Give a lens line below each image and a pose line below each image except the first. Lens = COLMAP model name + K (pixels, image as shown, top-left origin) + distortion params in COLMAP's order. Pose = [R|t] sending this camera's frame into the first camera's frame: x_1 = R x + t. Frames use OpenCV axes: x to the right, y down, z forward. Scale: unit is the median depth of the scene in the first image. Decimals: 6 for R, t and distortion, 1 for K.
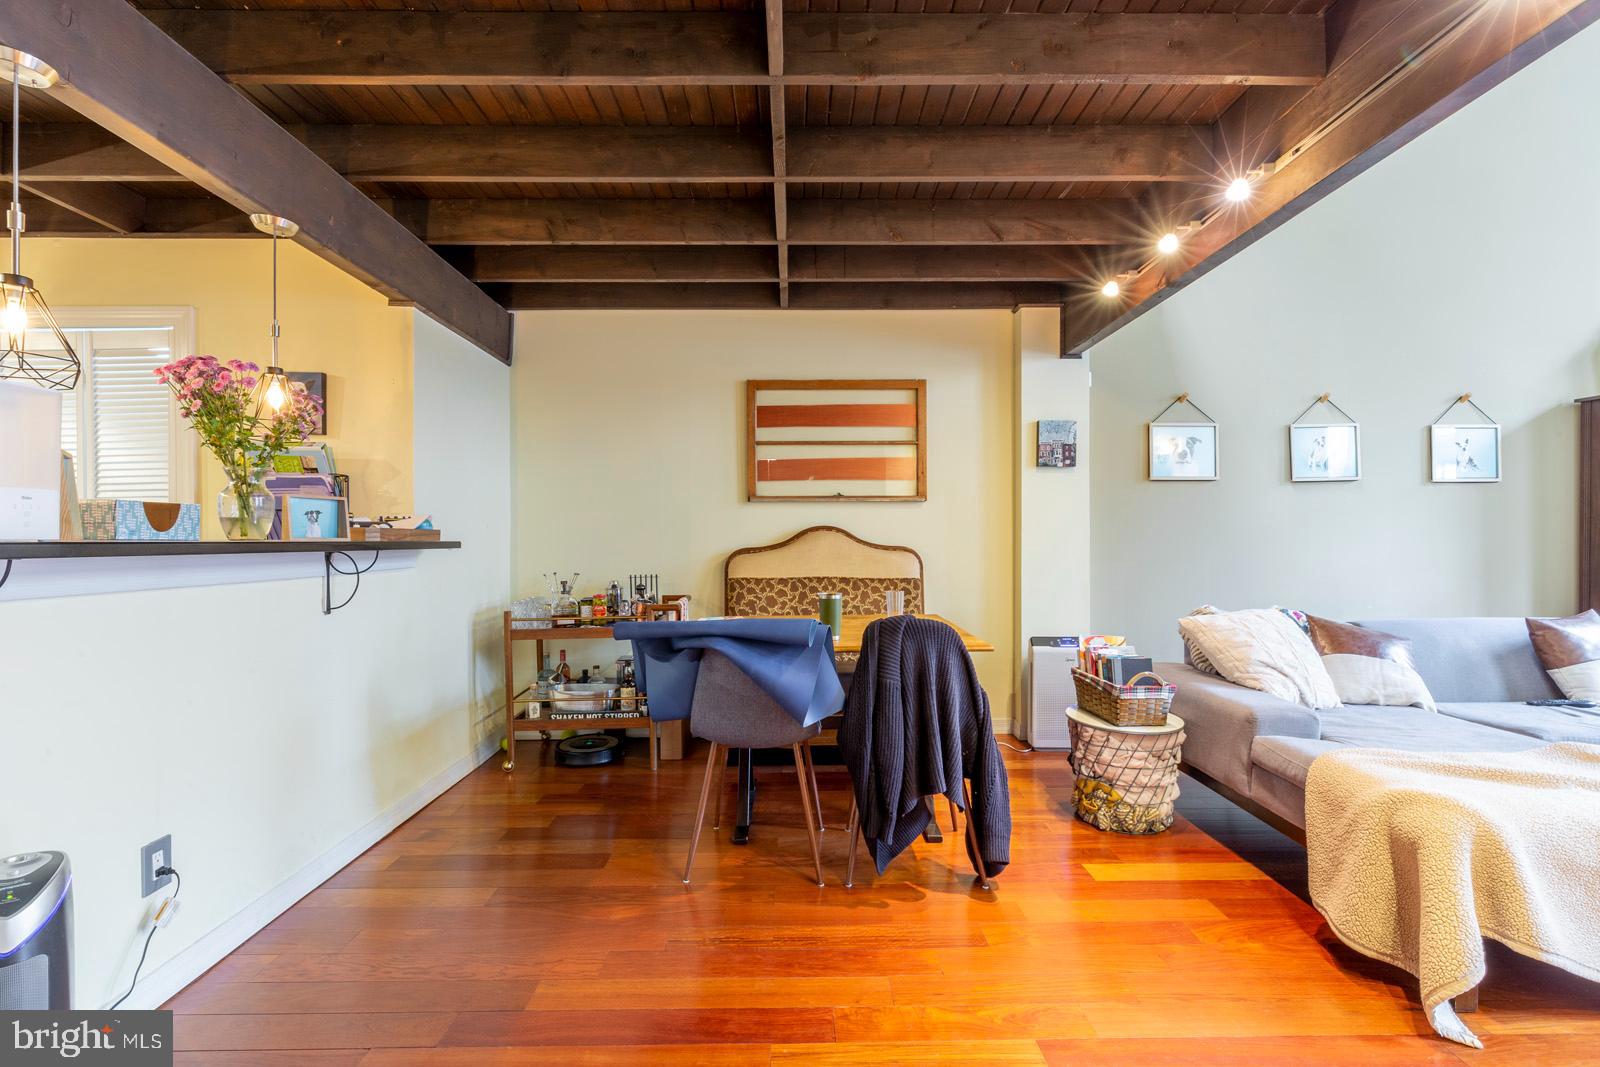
lens RADIAL K [[728.1, 0, 796.5], [0, 728.1, 538.9], [0, 0, 1]] dist [0.003495, -0.000575]
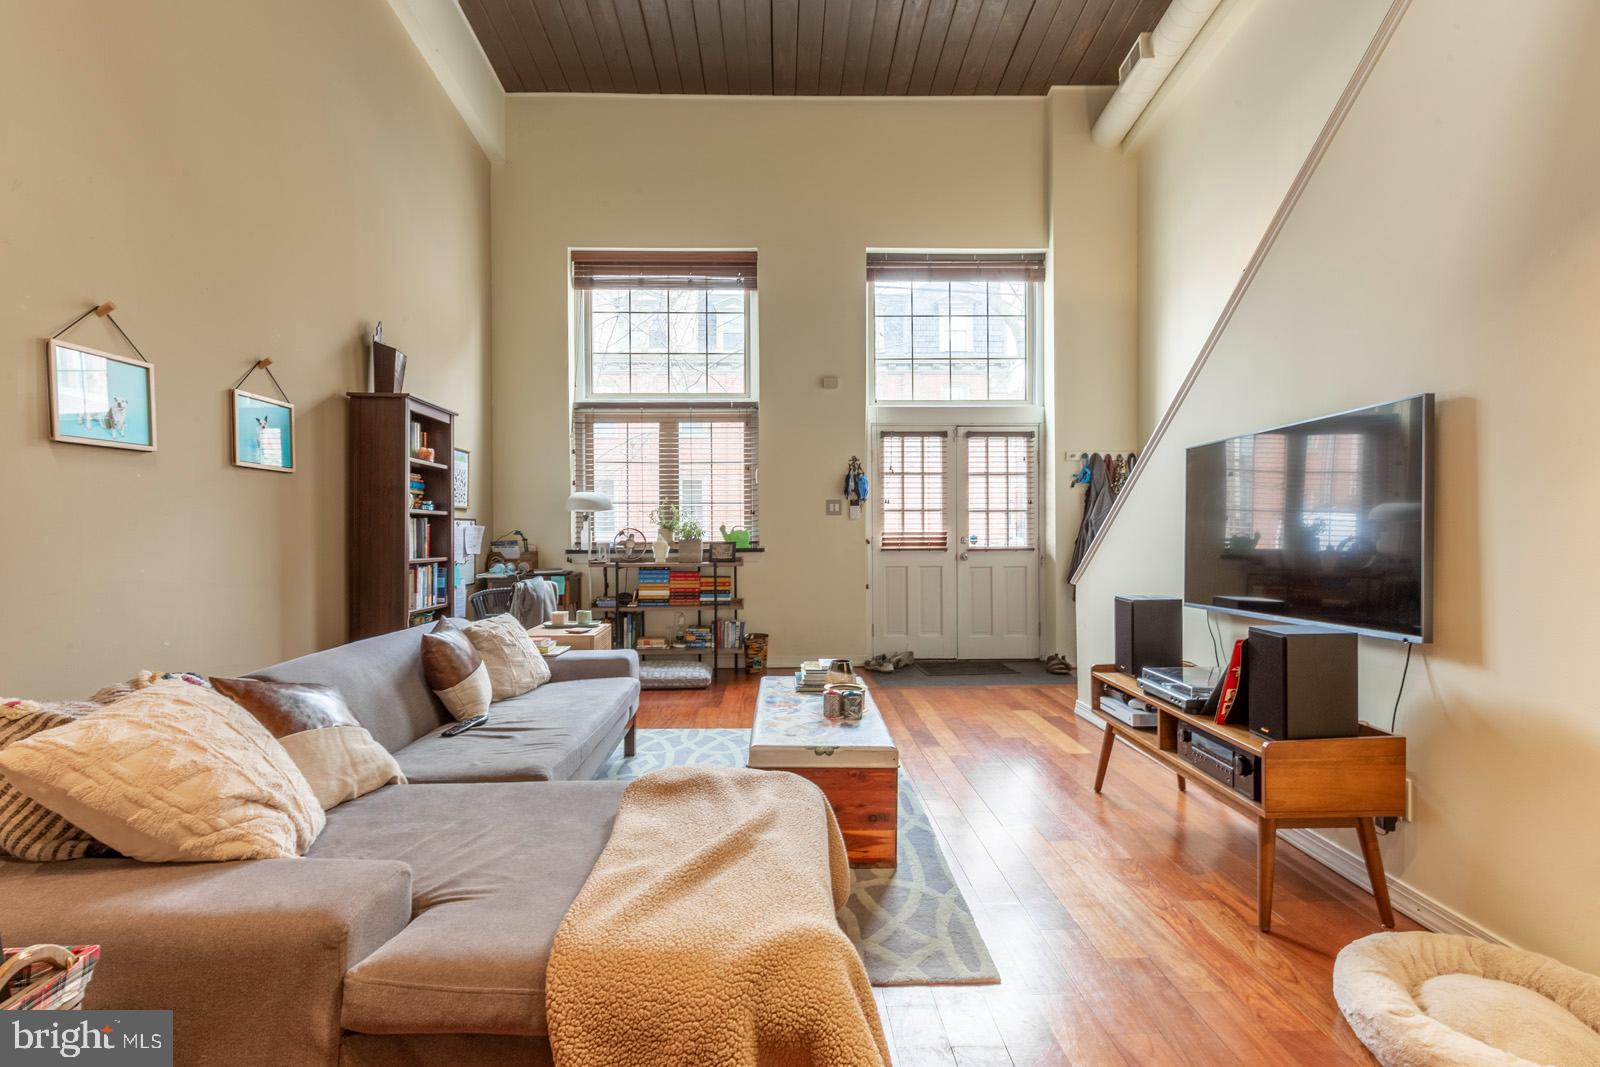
lens RADIAL K [[754.7, 0, 798.6], [0, 754.7, 537.7], [0, 0, 1]] dist [0.004498, -0.000111]
pose [[-0.012683, -0.000226, 0.999920, 0.115083], [0.002594, 0.999997, 0.000259, -0.003433], [-0.999916, 0.002598, -0.012682, 0.571446]]
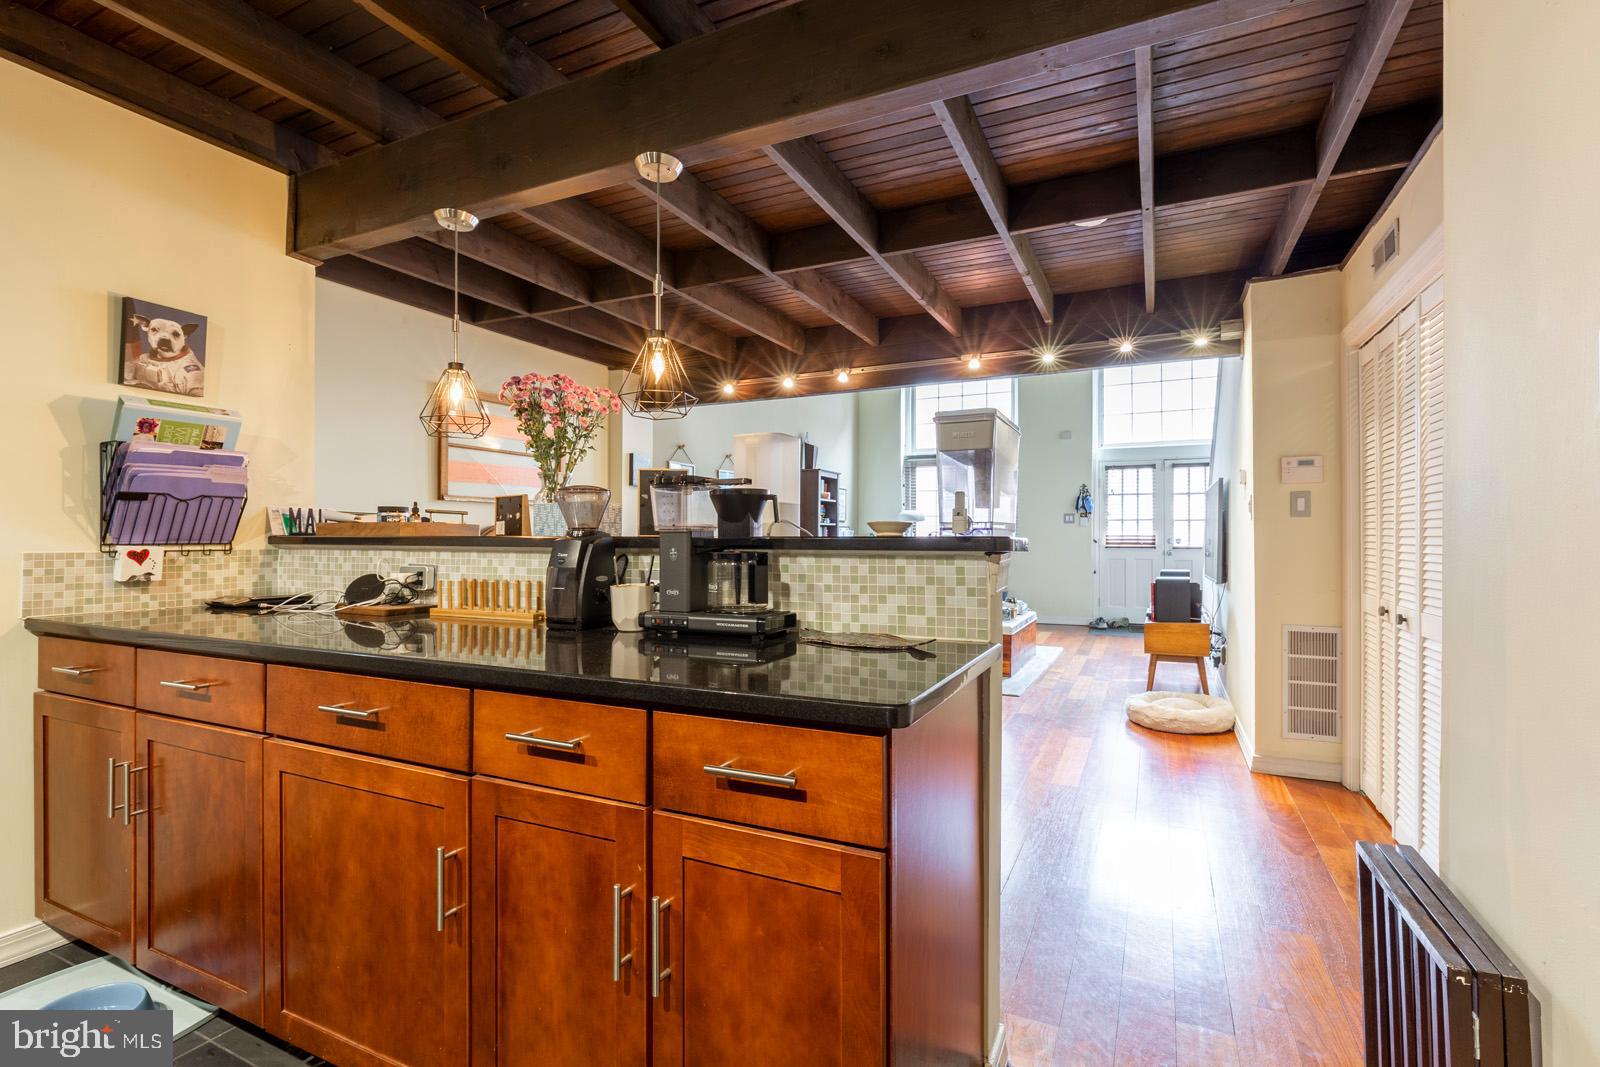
lens RADIAL K [[745.9, 0, 800.0], [0, 745.9, 533.5], [0, 0, 1]] dist [-0.001174, -0.000318]
pose [[0.441439, 0.007818, 0.897257, -1.037553], [-0.004317, 0.999969, -0.006589, 0.001434], [-0.897281, -0.000965, 0.441459, 0.095867]]
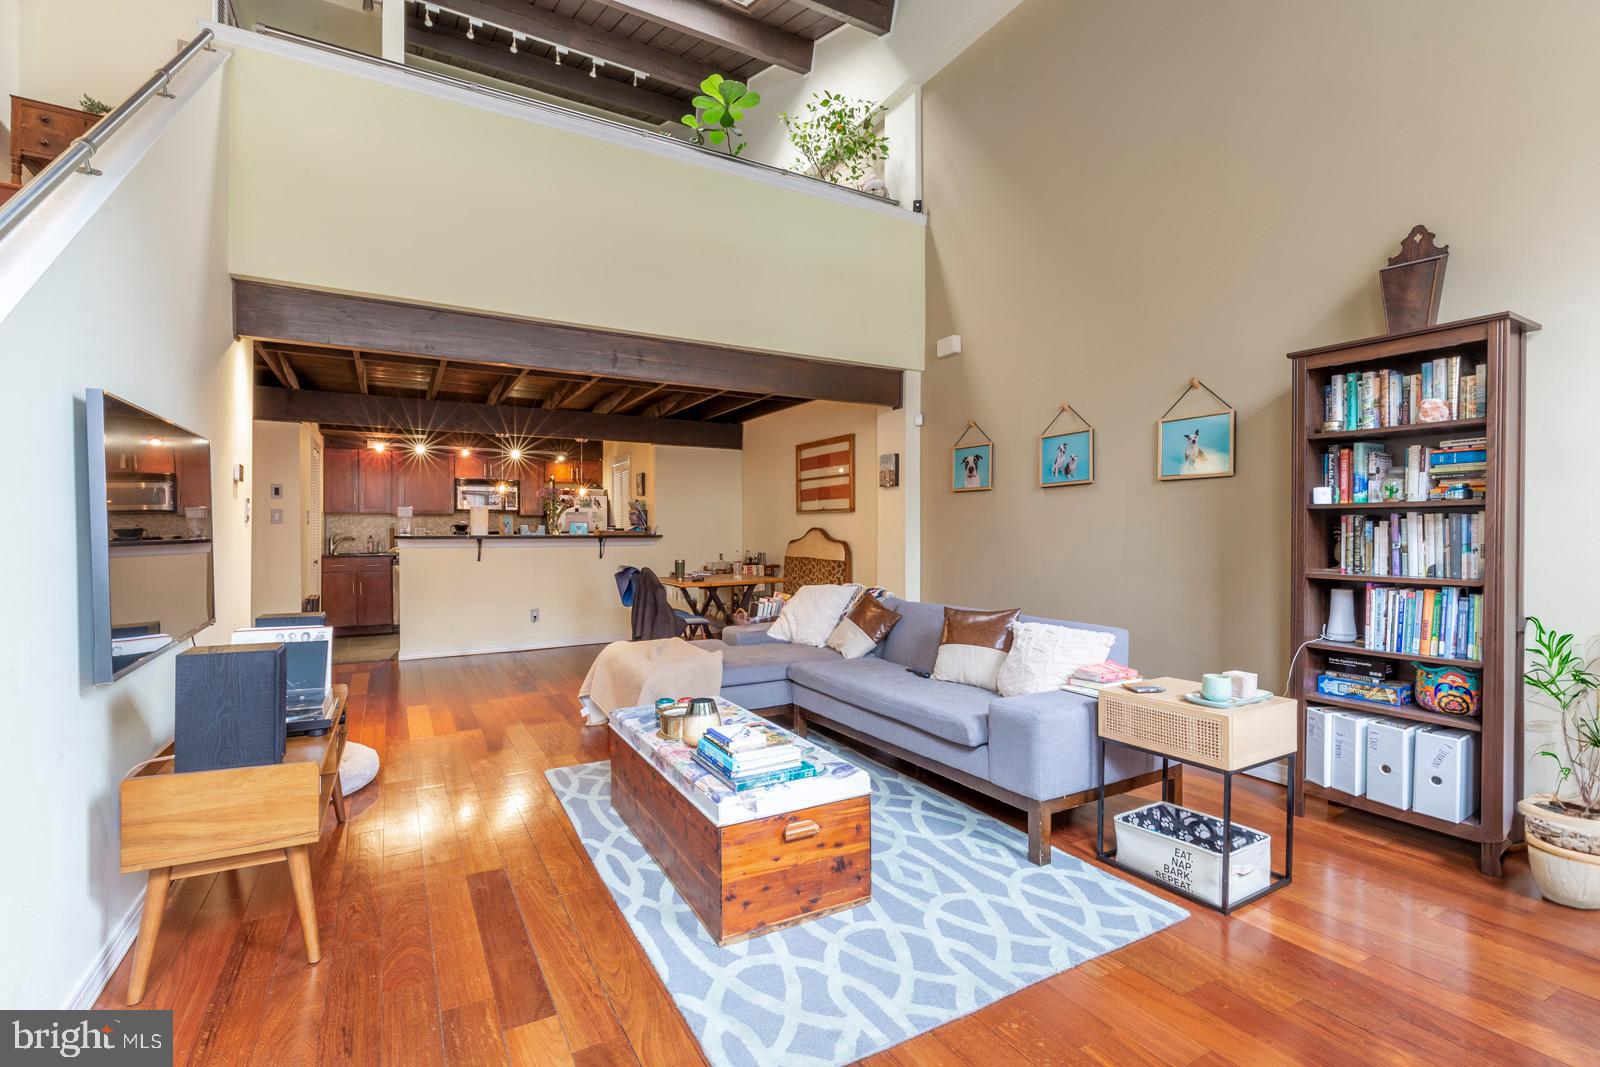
lens RADIAL K [[716.5, 0, 799.3], [0, 716.5, 538.2], [0, 0, 1]] dist [0.001764, -0.000262]
pose [[0.483226, 0.014191, -0.875380, 1.921178], [-0.000042, 0.999869, 0.016186, -0.025904], [0.875495, -0.007785, 0.483164, 0.210132]]
